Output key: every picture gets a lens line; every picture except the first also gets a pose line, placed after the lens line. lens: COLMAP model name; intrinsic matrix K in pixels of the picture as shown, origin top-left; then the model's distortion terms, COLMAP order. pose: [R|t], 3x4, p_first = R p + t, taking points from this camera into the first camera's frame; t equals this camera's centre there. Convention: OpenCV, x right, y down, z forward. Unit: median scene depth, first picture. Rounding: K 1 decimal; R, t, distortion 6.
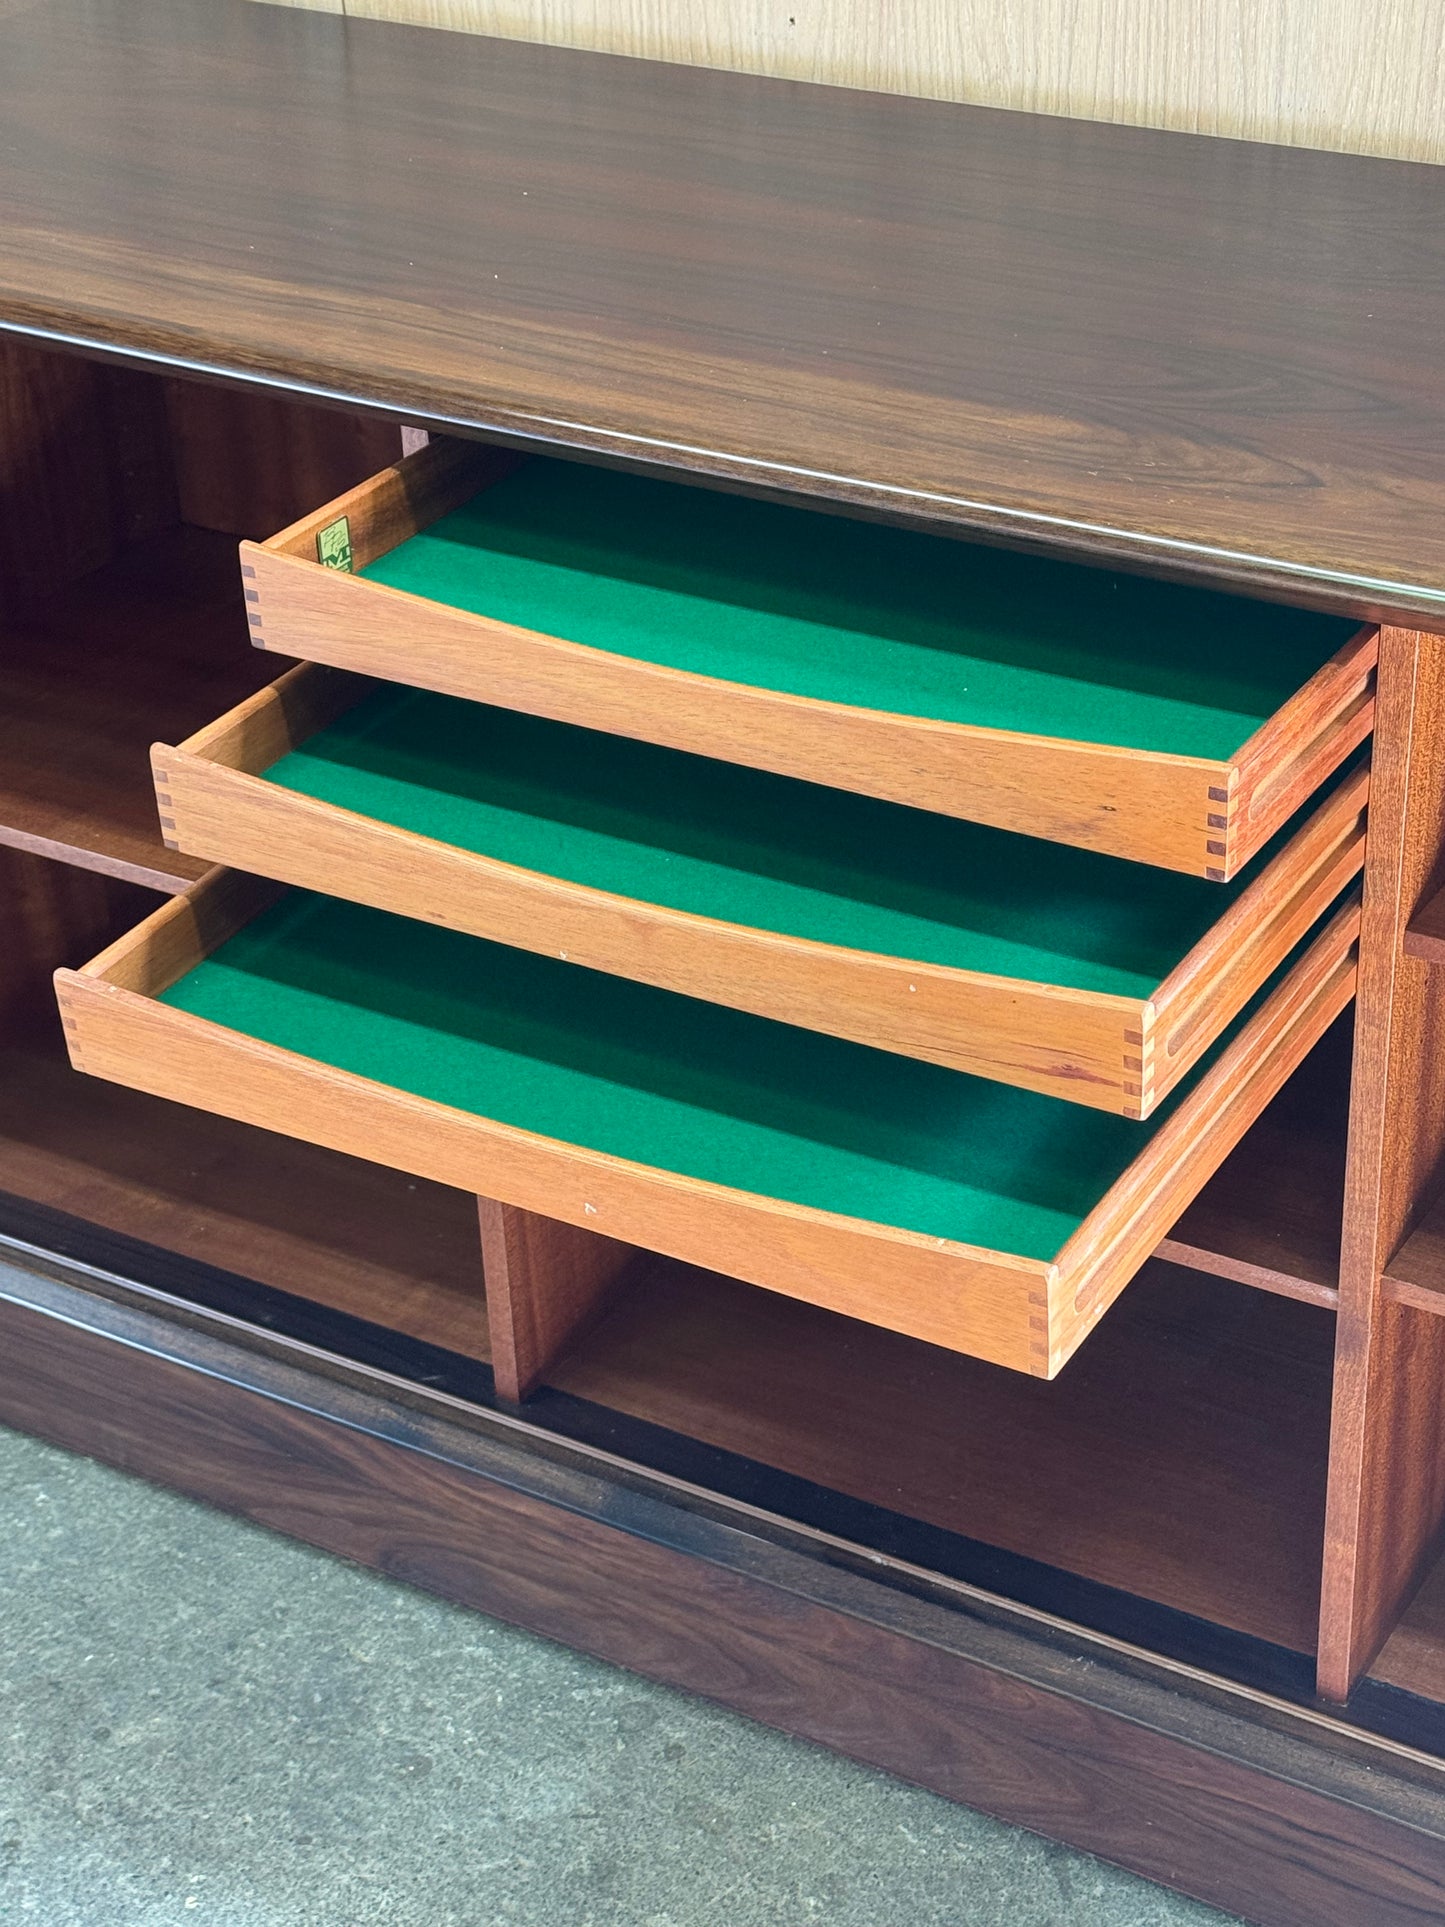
lens RADIAL K [[3373.6, 0, 726.5], [0, 3373.6, 992.7], [0, 0, 1]] dist [0.137372, 0.000000]
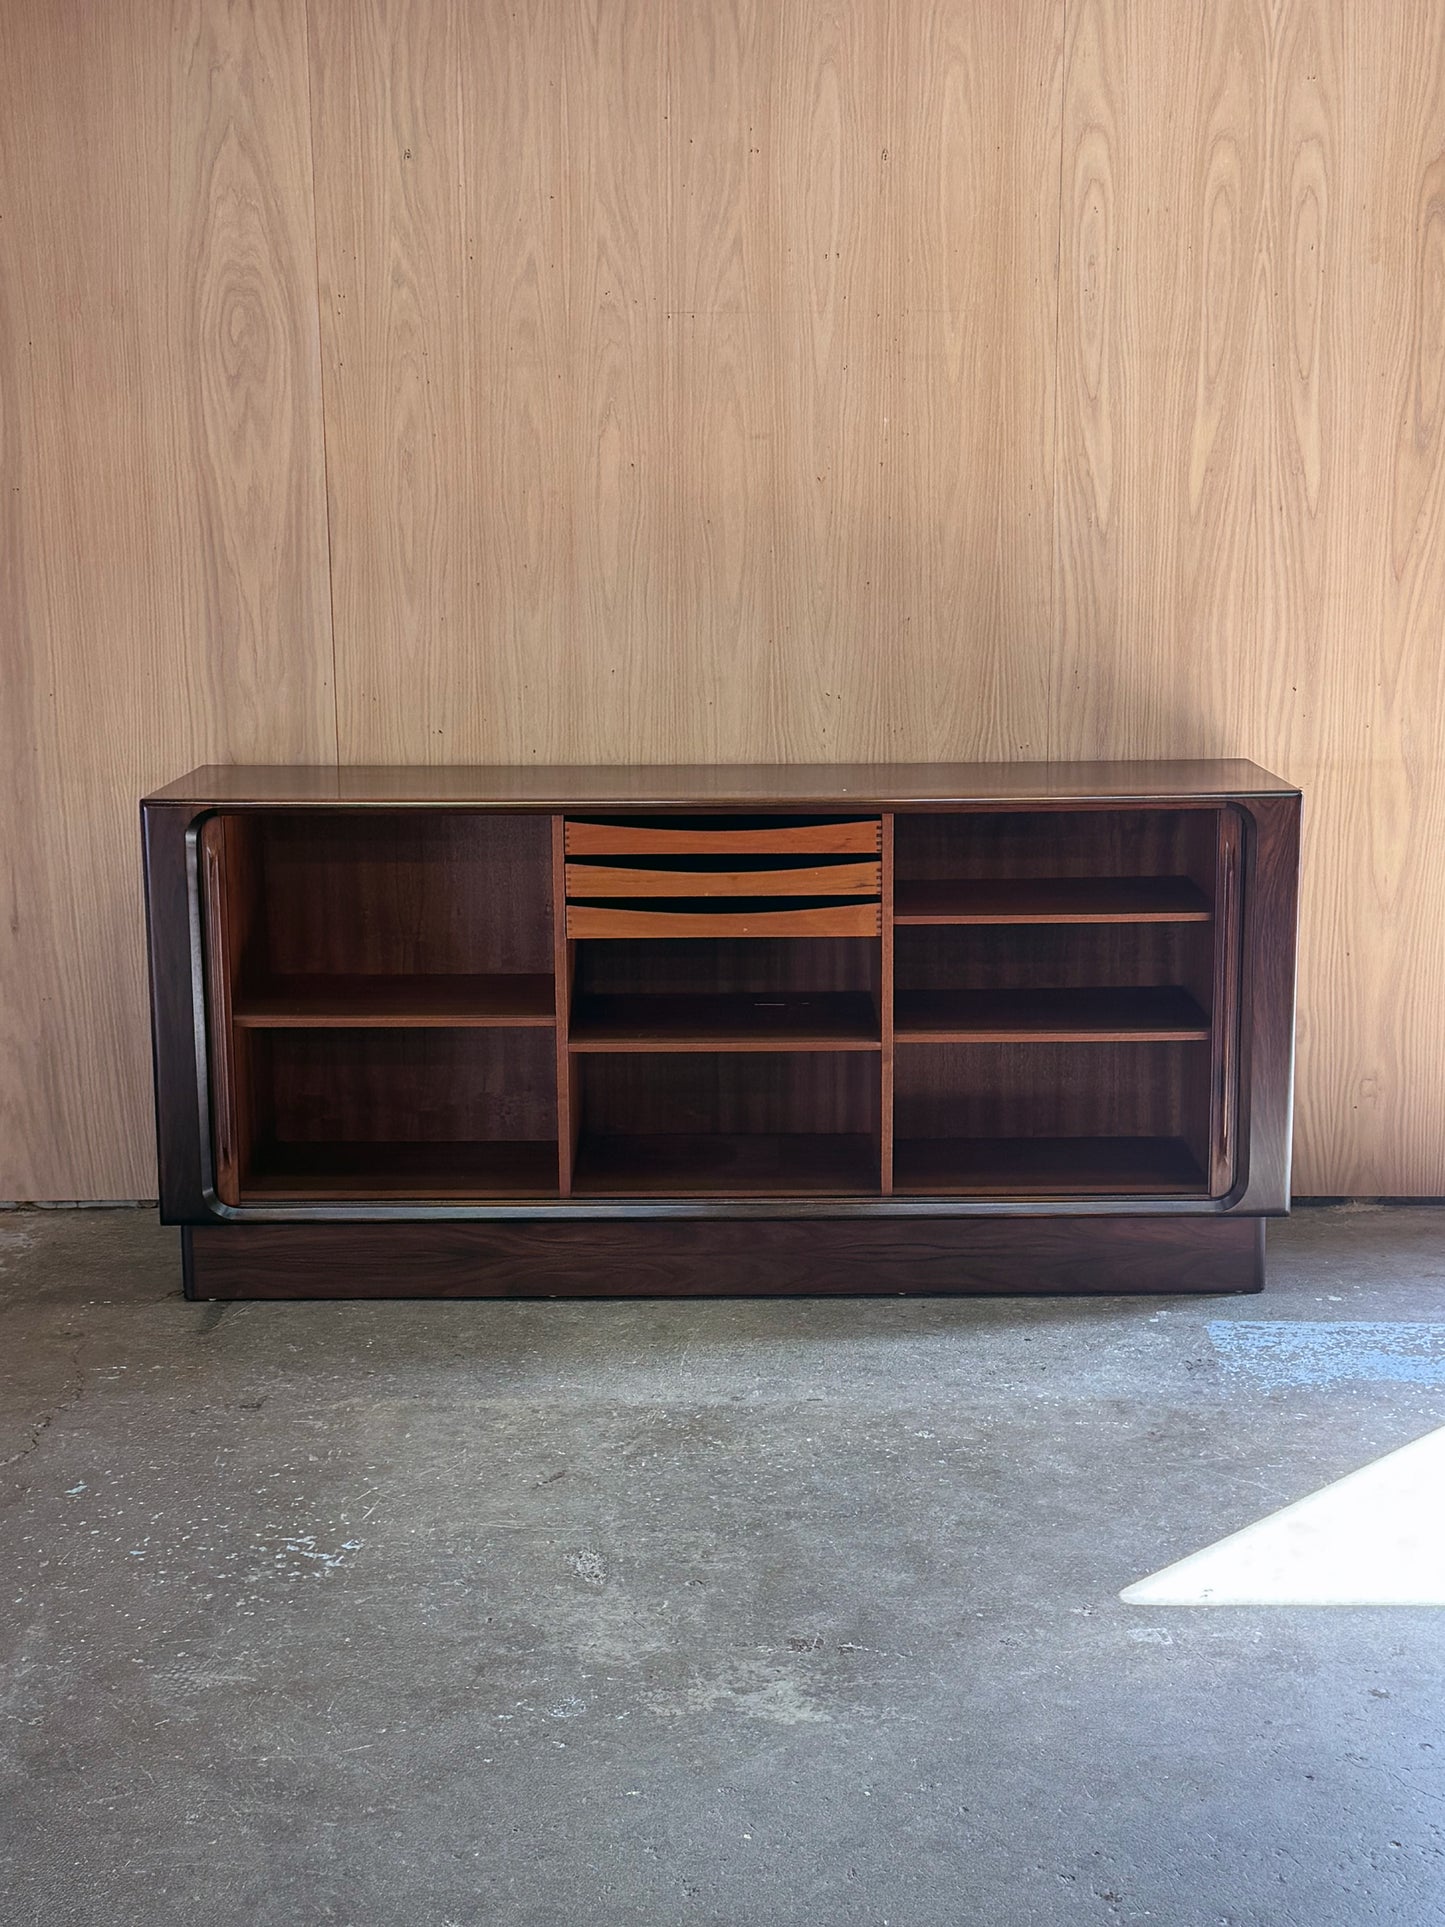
lens RADIAL K [[2660.1, 0, 724.8], [0, 2660.1, 1021.6], [0, 0, 1]] dist [0.109555, 0.000000]
pose [[0.858737, -0.068873, 0.507767, -1.047024], [0.243184, 0.927001, -0.285536, 0.639163], [-0.451035, 0.368681, 0.812799, -0.866520]]
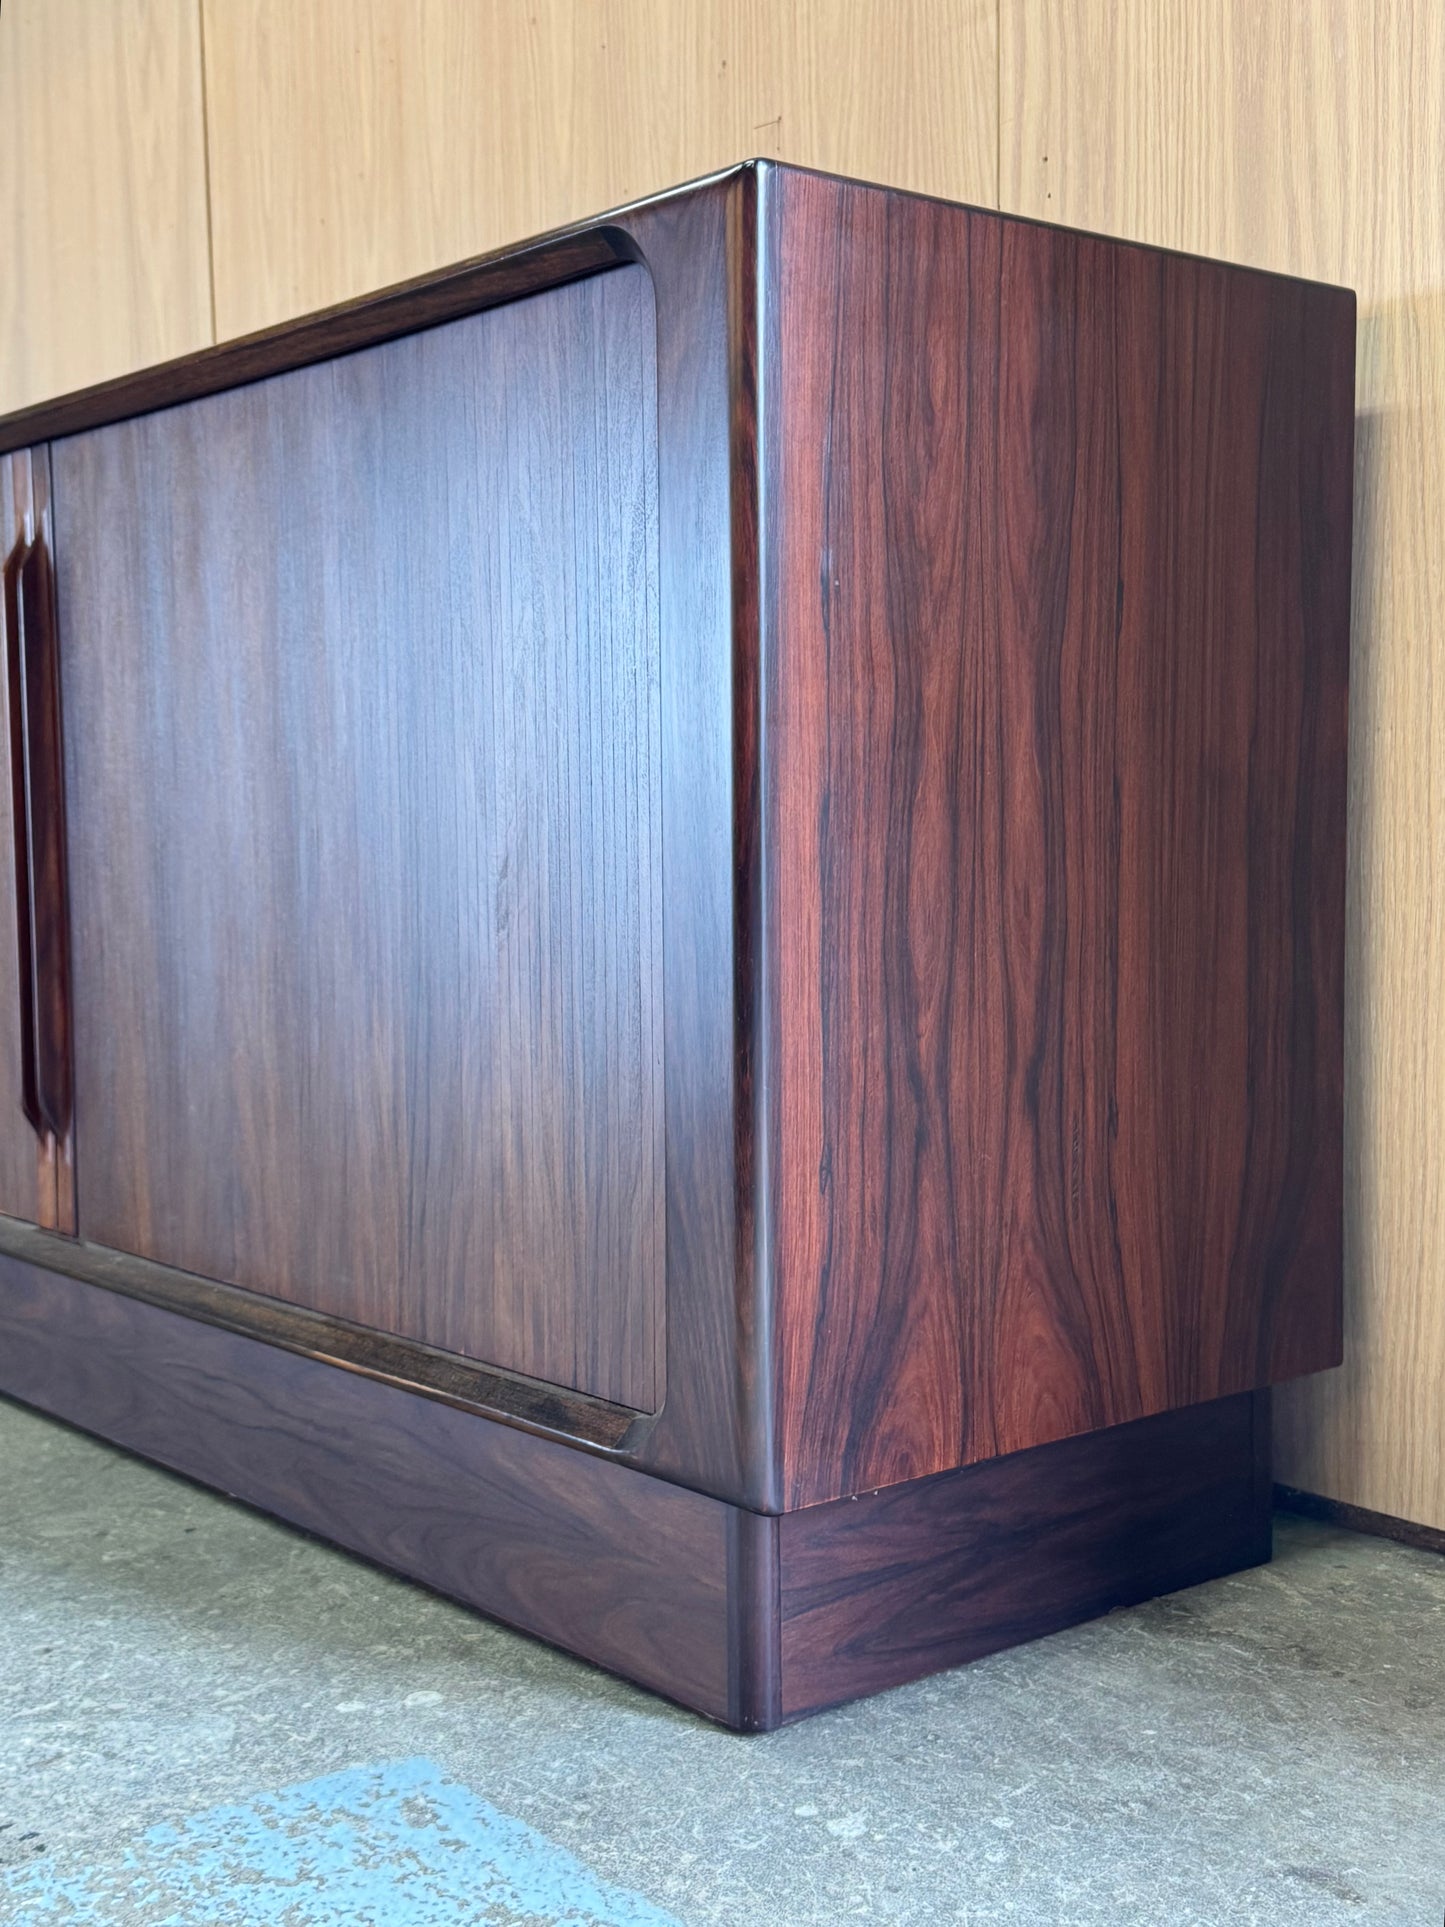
lens RADIAL K [[2265.1, 0, 733.4], [0, 2265.1, 972.8], [0, 0, 1]] dist [0.052973, 0.000000]
pose [[0.949410, 0.053626, -0.309428, 0.588502], [-0.185554, 0.890716, -0.414963, 0.400328], [0.253359, 0.451386, 0.855605, 0.165770]]
